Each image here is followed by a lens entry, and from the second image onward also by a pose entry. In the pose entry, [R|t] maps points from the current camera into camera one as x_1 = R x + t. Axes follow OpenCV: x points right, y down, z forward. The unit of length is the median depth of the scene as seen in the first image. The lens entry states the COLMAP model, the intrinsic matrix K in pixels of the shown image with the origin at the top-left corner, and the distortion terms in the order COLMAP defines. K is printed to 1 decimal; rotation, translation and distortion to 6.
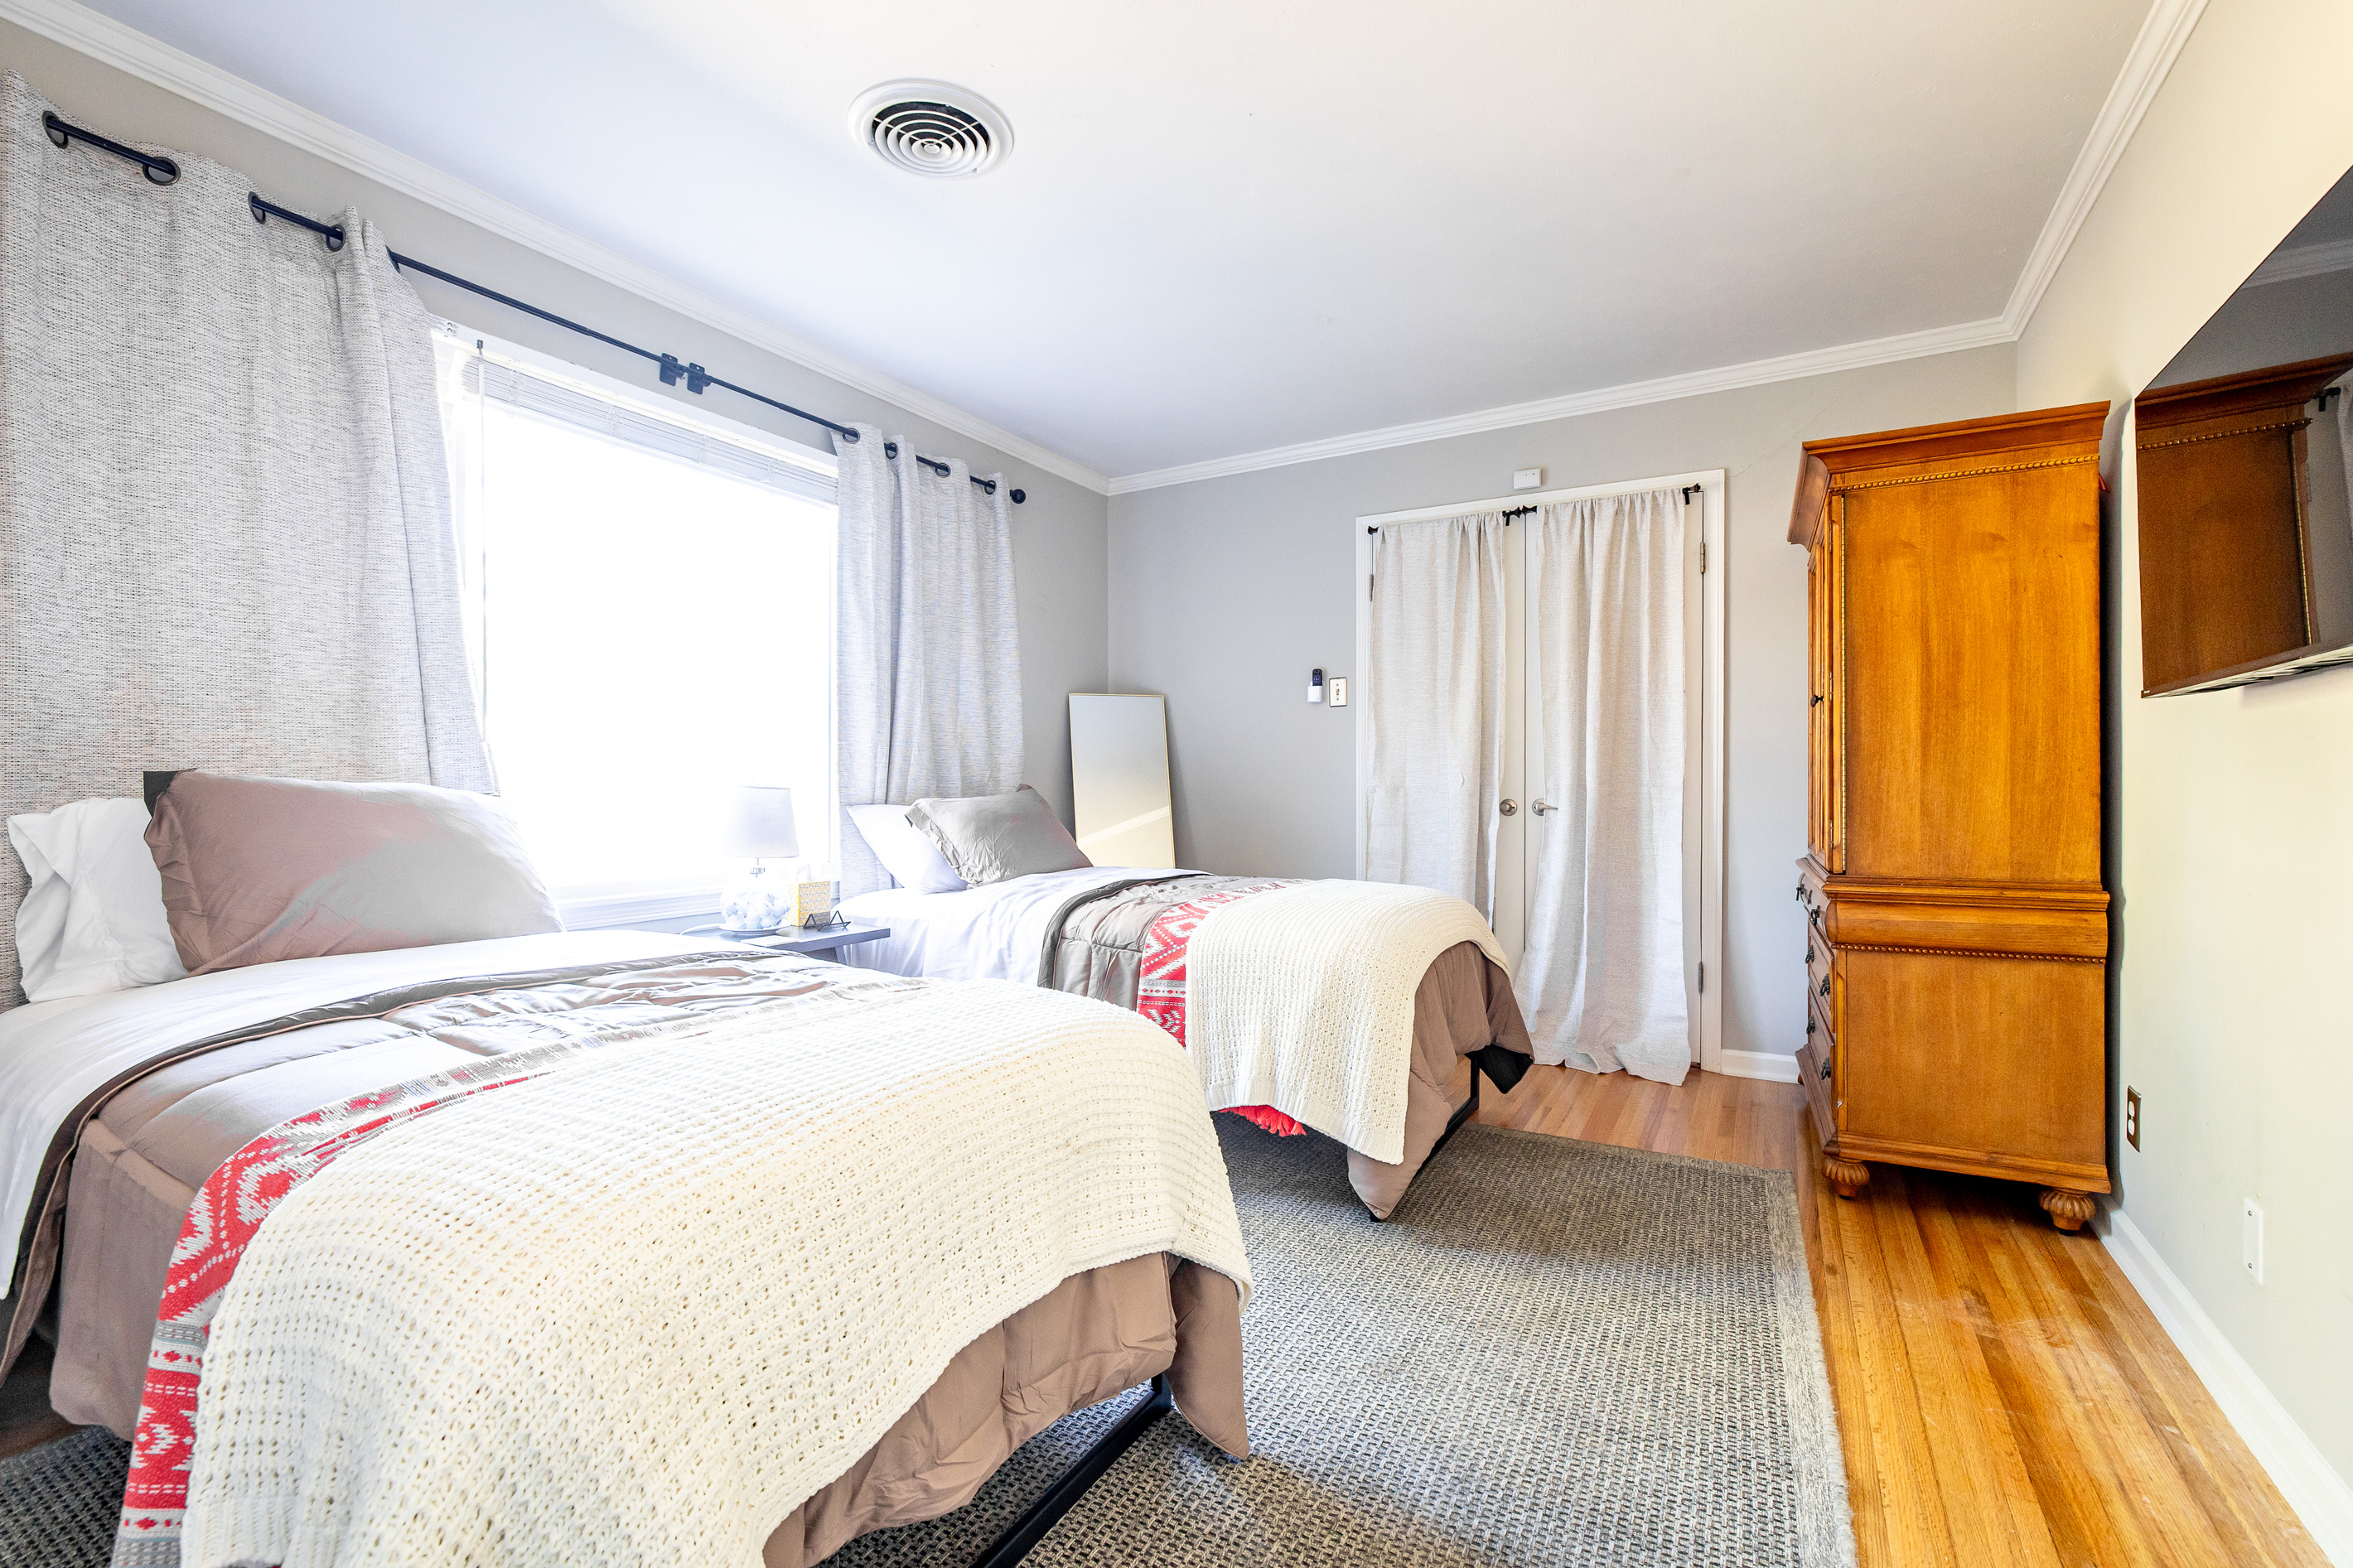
lens RADIAL K [[983.8, 0, 1171.7], [0, 983.8, 776.2], [0, 0, 1]] dist [-0.000555, 0.000122]
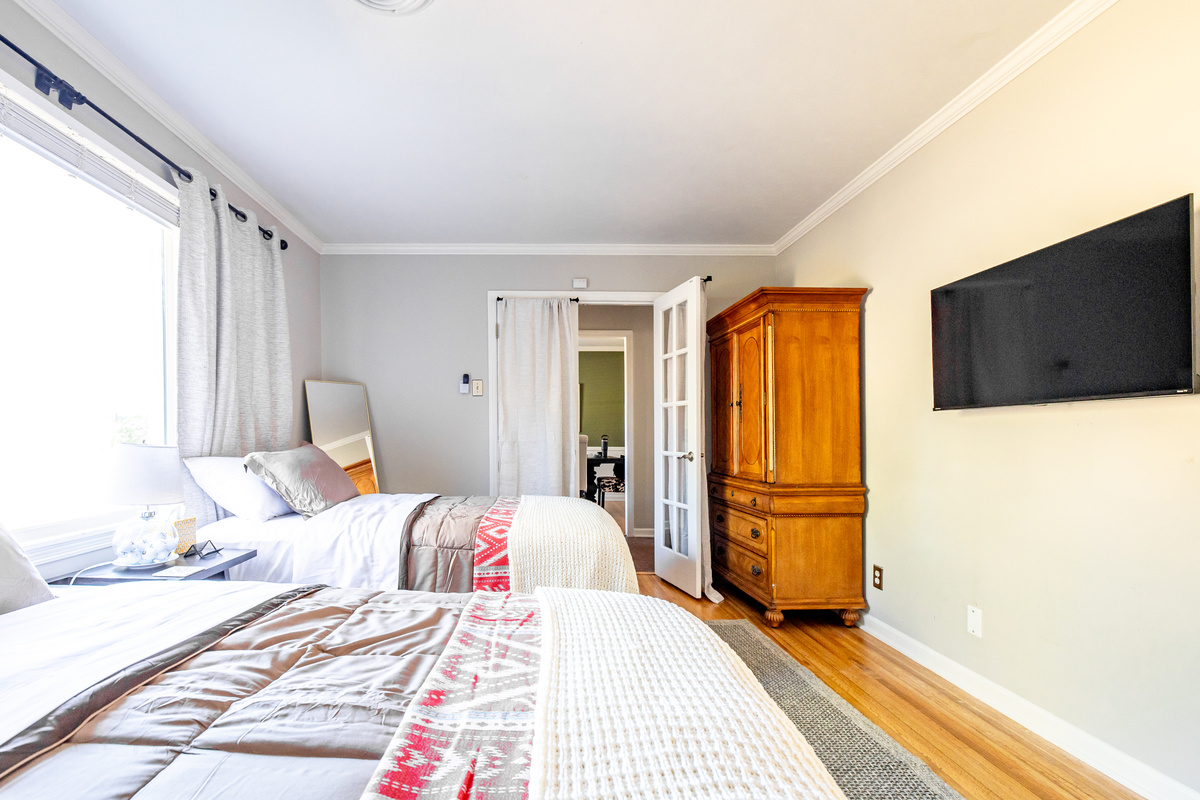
lens RADIAL K [[525.7, 0, 600.0], [0, 525.7, 438.5], [0, 0, 1]] dist [0.000549, 0.000055]
pose [[0.873183, 0.003429, 0.487380, -0.246336], [-0.008106, 0.999939, 0.007486, -0.007869], [-0.487325, -0.010487, 0.873158, 0.152716]]
